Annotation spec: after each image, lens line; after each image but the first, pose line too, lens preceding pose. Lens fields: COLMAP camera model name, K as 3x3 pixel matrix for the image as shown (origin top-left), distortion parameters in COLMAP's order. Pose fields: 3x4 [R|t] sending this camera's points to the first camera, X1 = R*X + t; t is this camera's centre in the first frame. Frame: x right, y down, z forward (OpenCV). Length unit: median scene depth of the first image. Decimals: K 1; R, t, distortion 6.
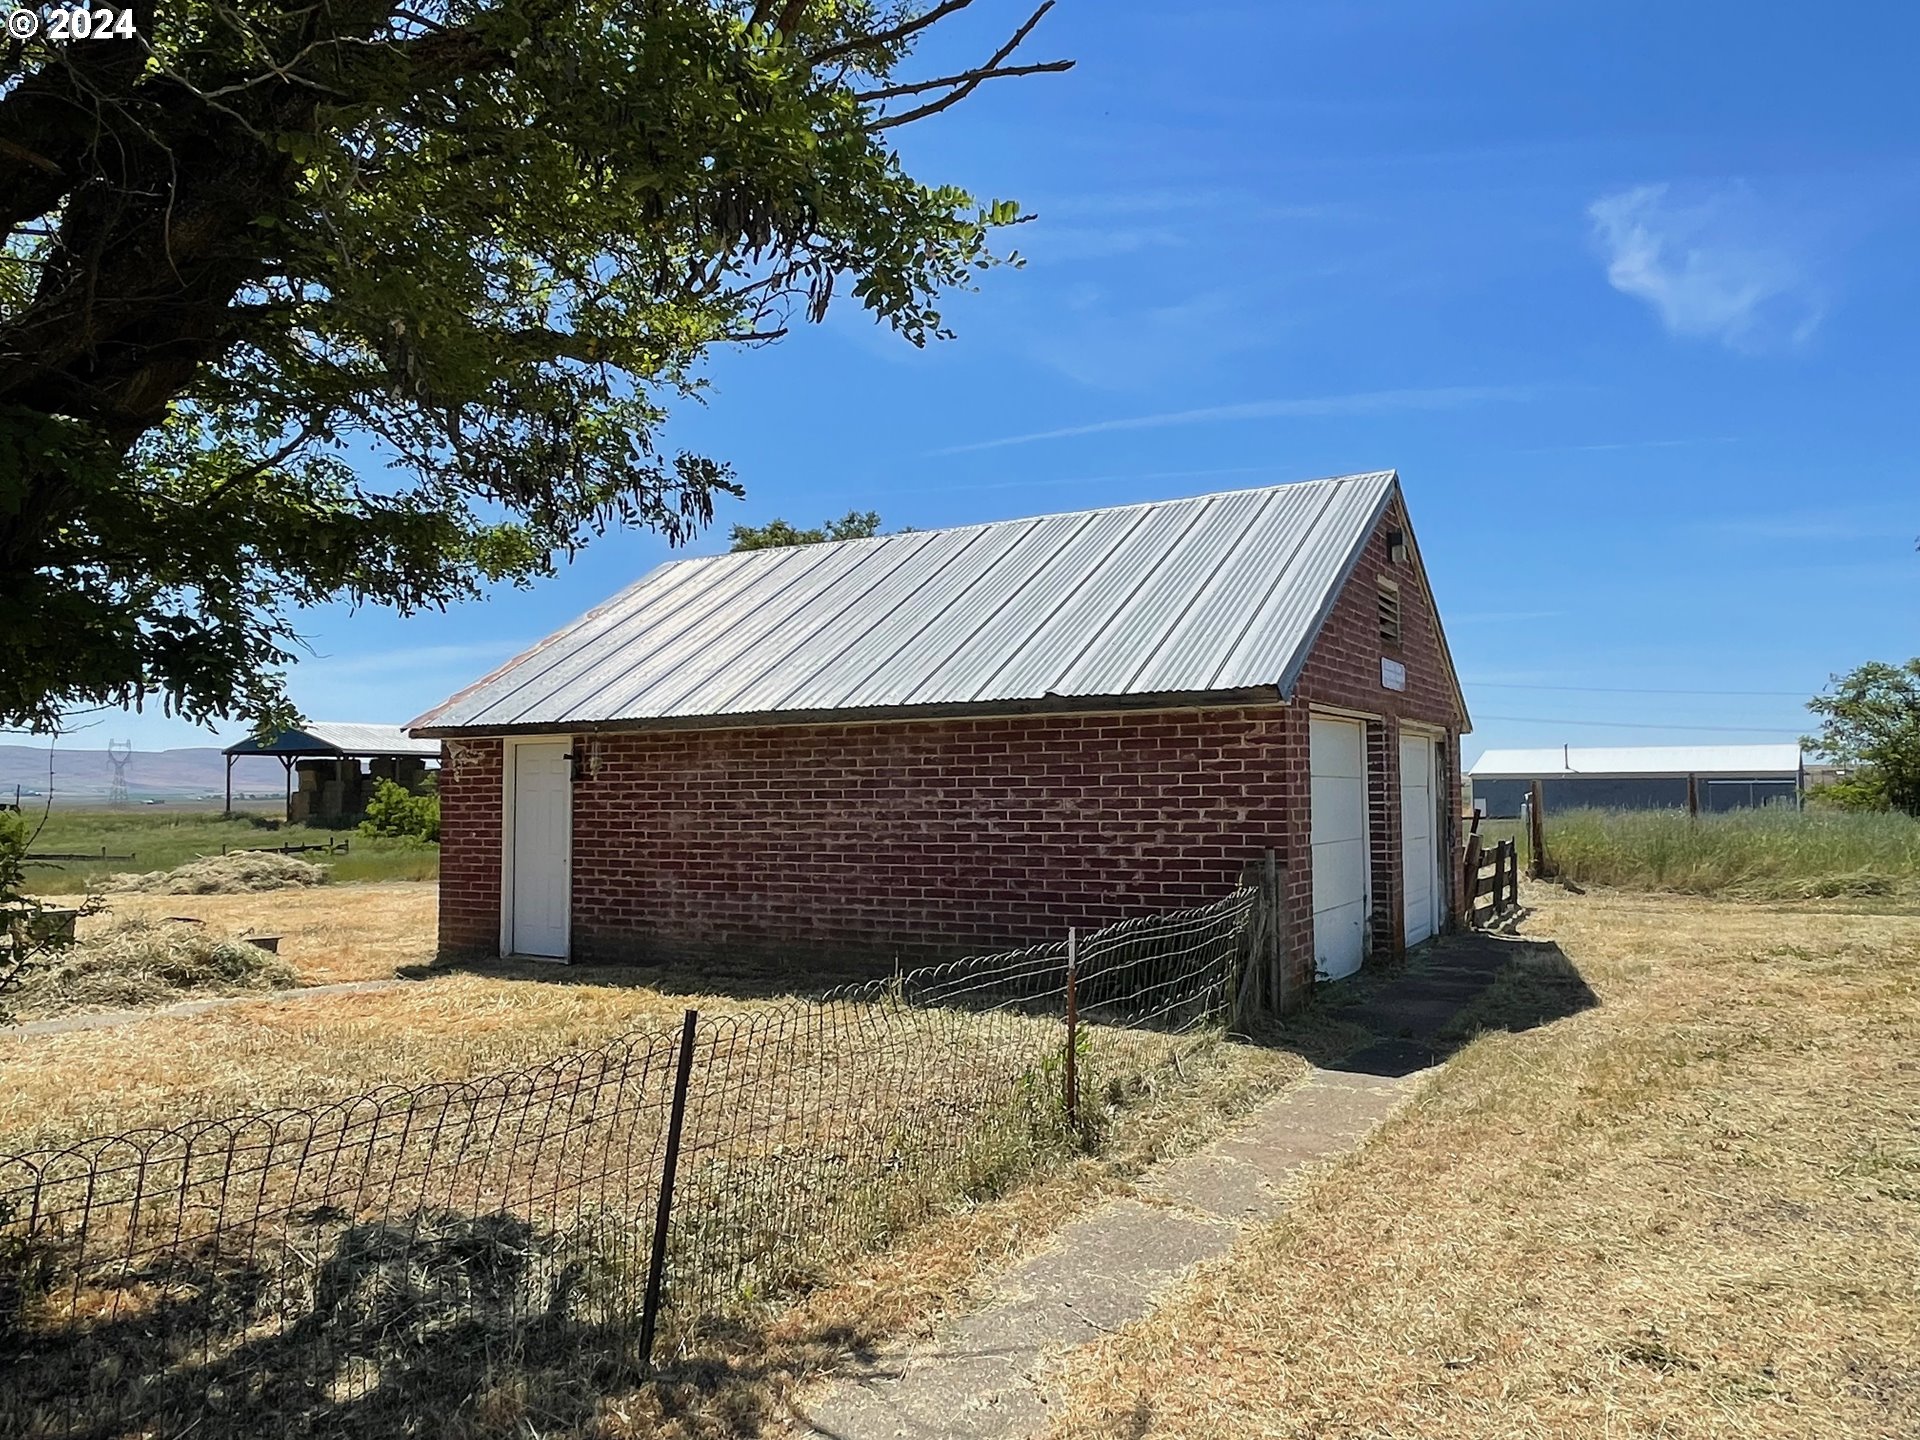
lens RADIAL K [[1447.0, 0, 960.0], [0, 1447.0, 720.0], [0, 0, 1]] dist [-0.000152, 0.011540]
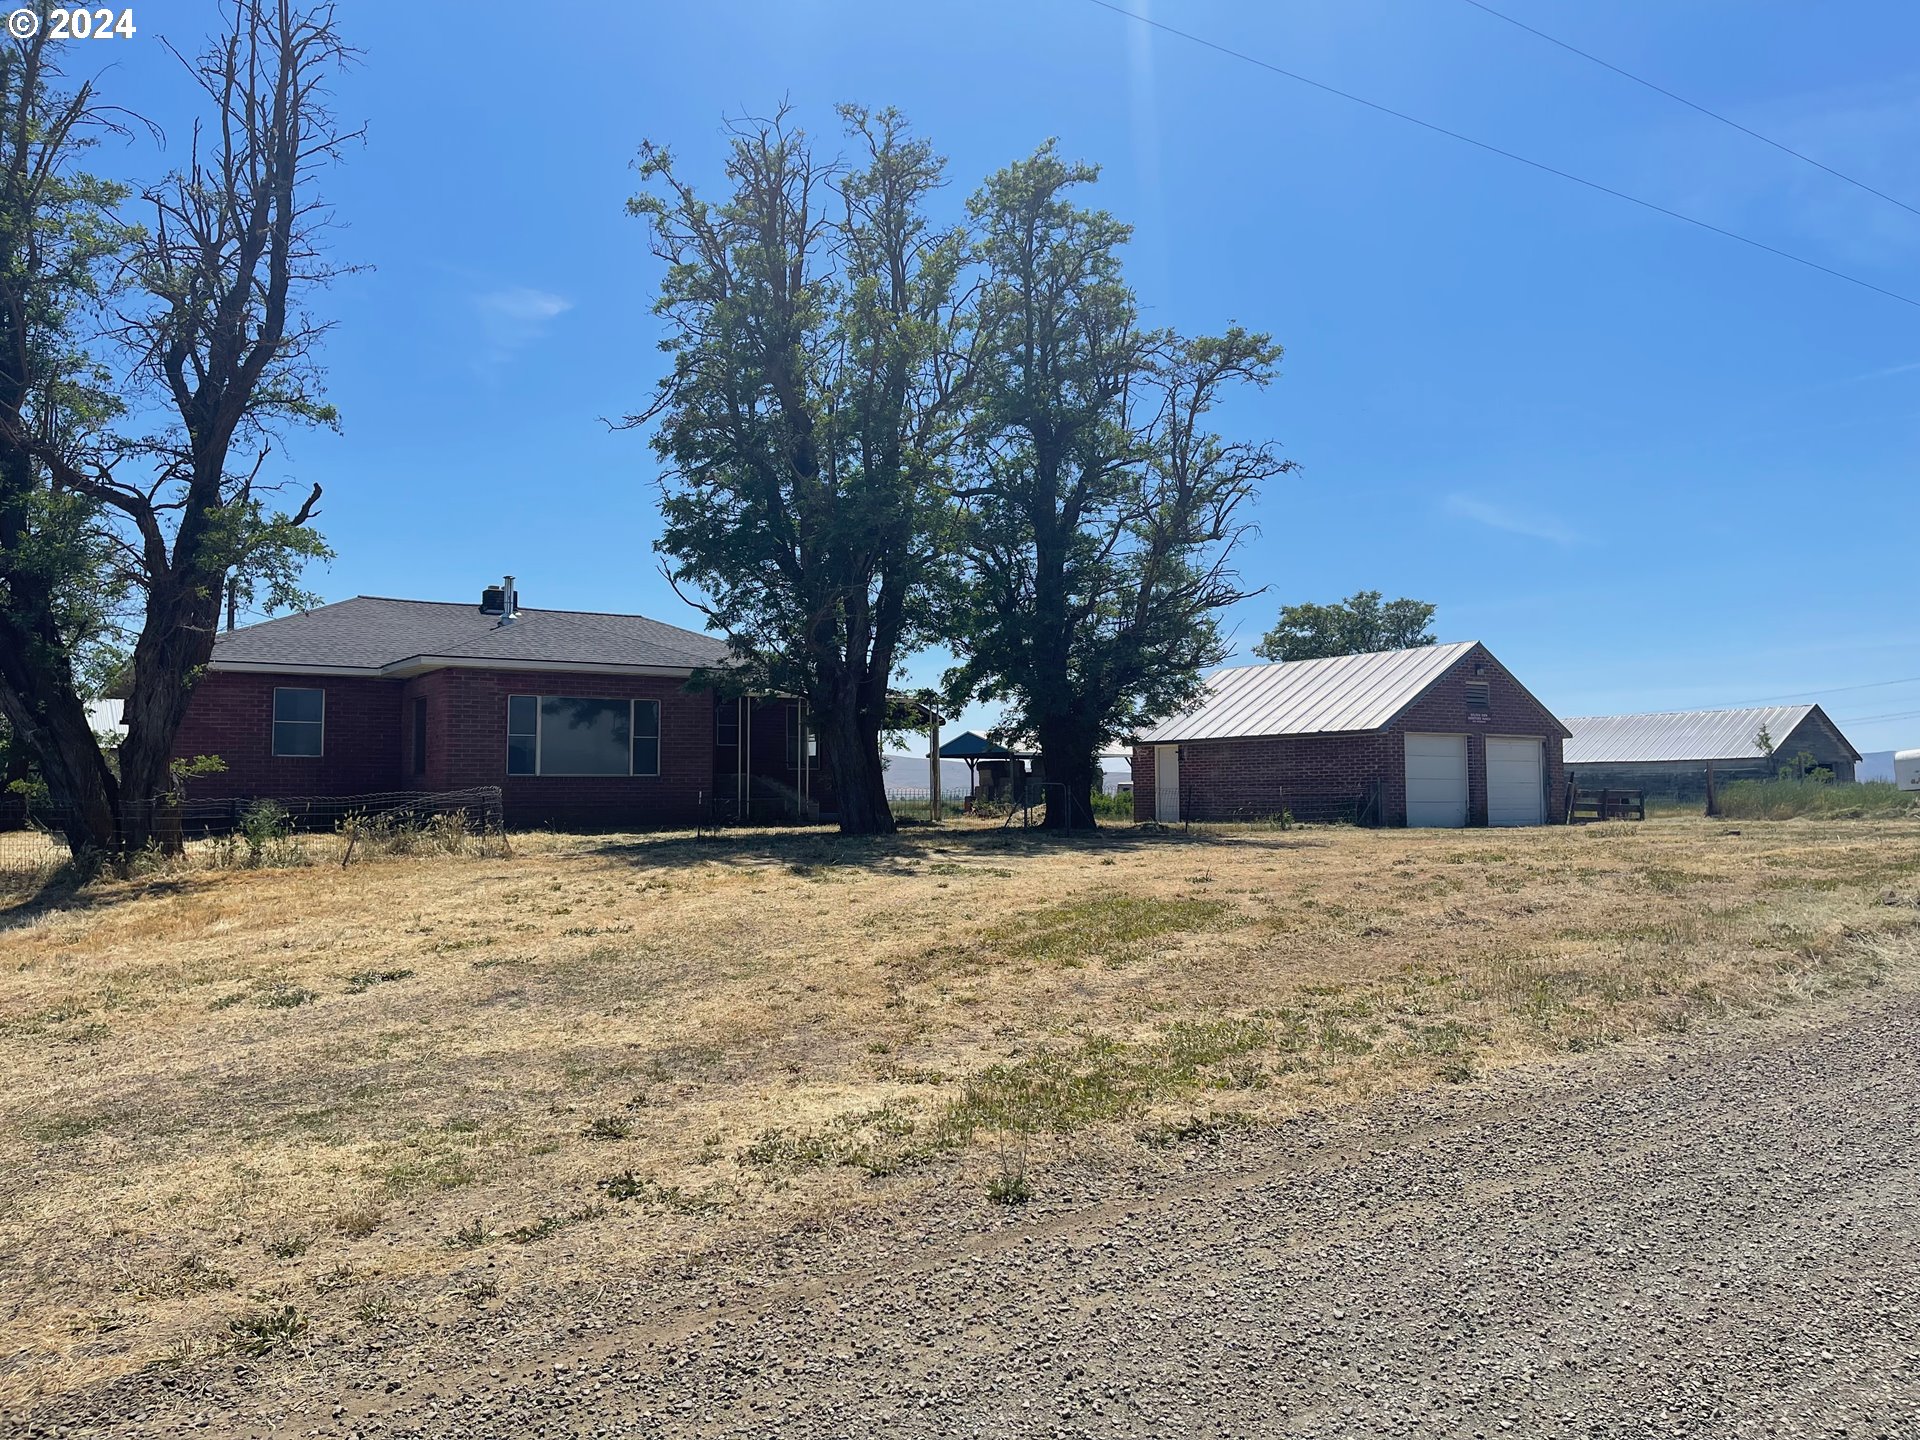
lens RADIAL K [[1447.0, 0, 960.0], [0, 1447.0, 720.0], [0, 0, 1]] dist [-0.000152, 0.011540]
pose [[0.913349, -0.020560, -0.406659, 0.411084], [0.020215, 0.999782, -0.005145, -0.025876], [0.406677, -0.003521, 0.913565, -1.462666]]
